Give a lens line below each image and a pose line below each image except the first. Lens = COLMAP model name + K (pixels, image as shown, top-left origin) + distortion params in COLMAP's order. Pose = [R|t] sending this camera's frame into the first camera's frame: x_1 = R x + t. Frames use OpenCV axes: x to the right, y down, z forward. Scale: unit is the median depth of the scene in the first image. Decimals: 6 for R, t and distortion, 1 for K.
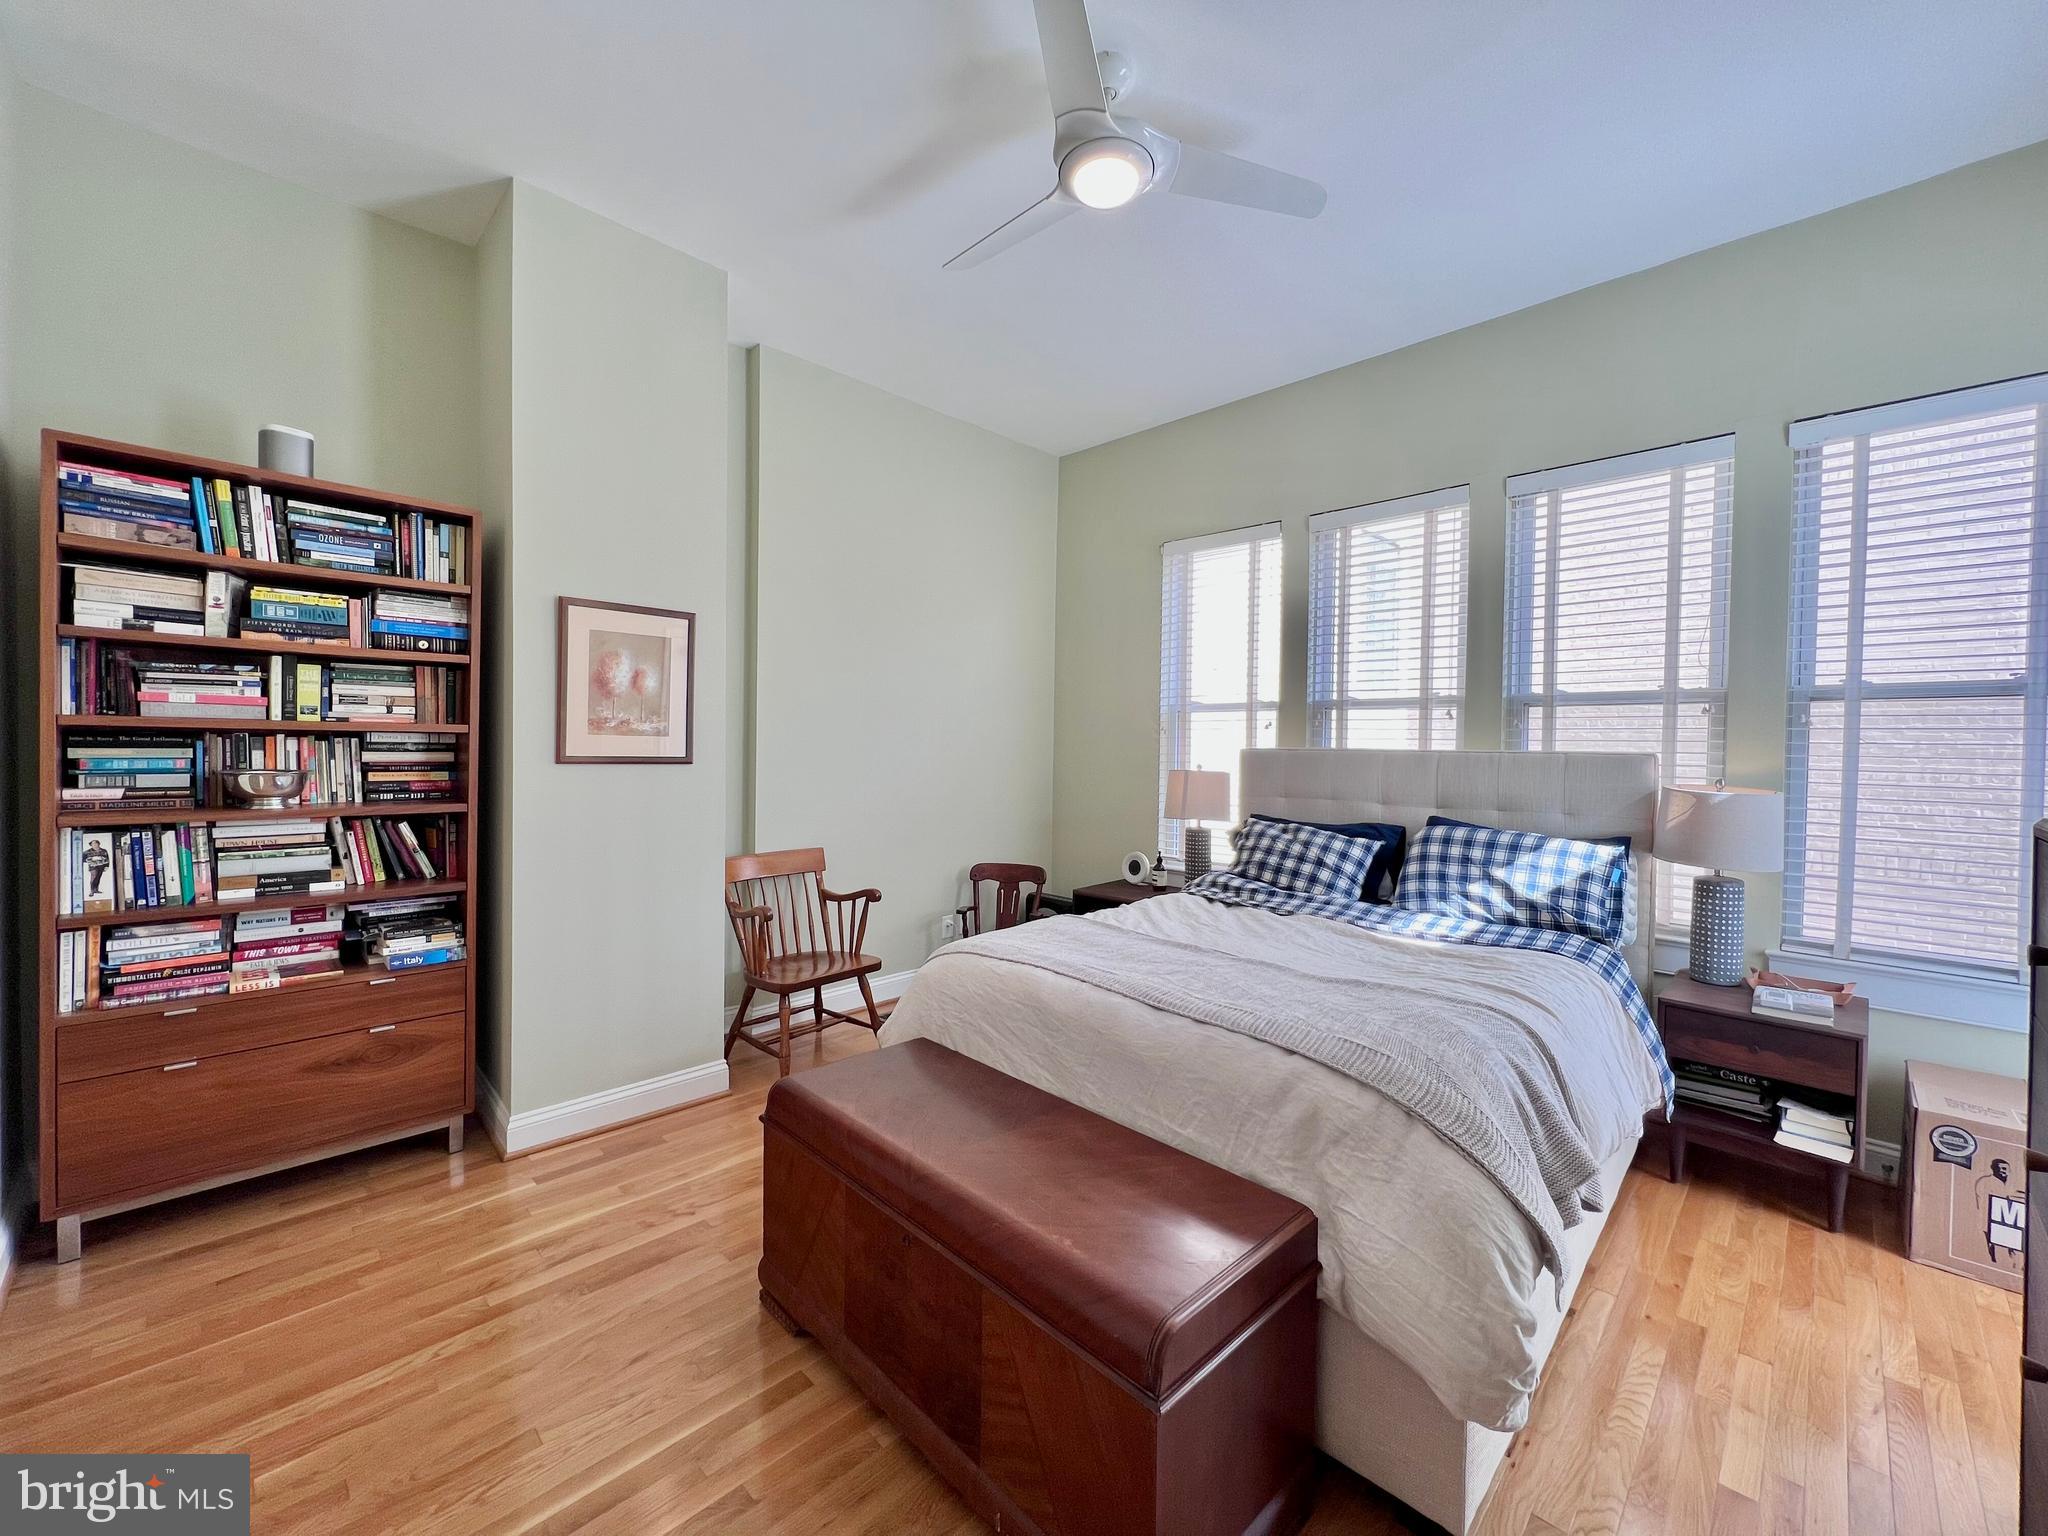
lens RADIAL K [[830.7, 0, 1020.9], [0, 830.7, 754.1], [0, 0, 1]] dist [0.025773, 0.000044]
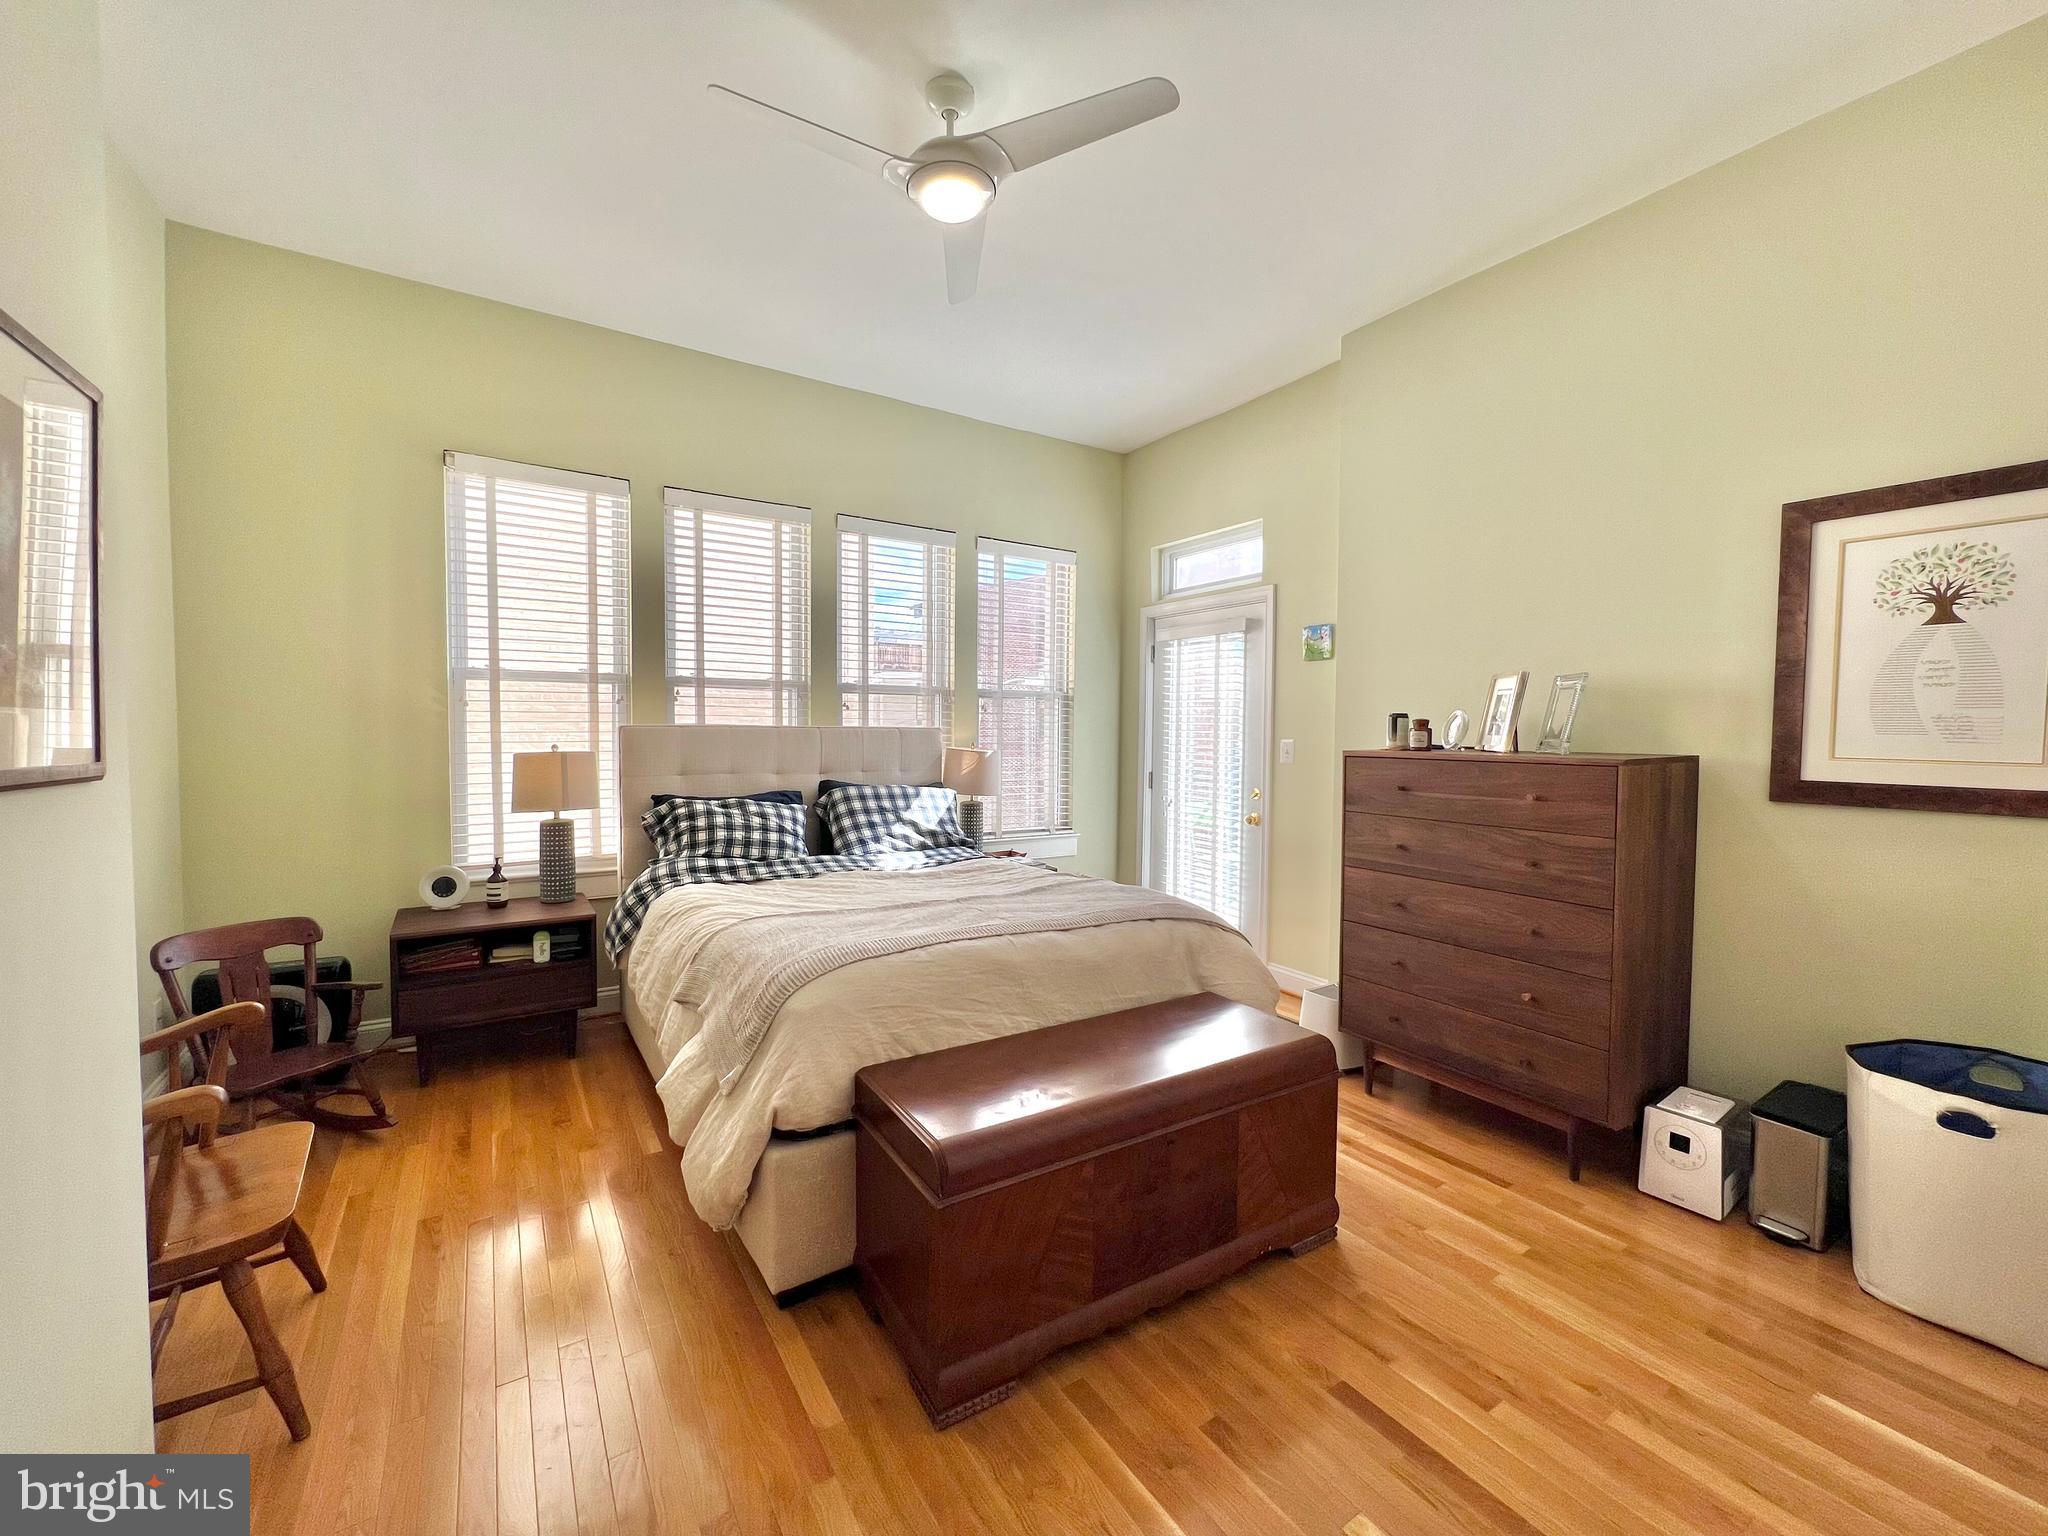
lens RADIAL K [[821.7, 0, 1020.7], [0, 821.7, 761.2], [0, 0, 1]] dist [-0.001232, 0.000186]
pose [[0.218783, -0.047596, 0.974612, -0.609326], [0.007165, 0.998861, 0.047172, -0.008362], [-0.975747, -0.003337, 0.218875, 0.452025]]
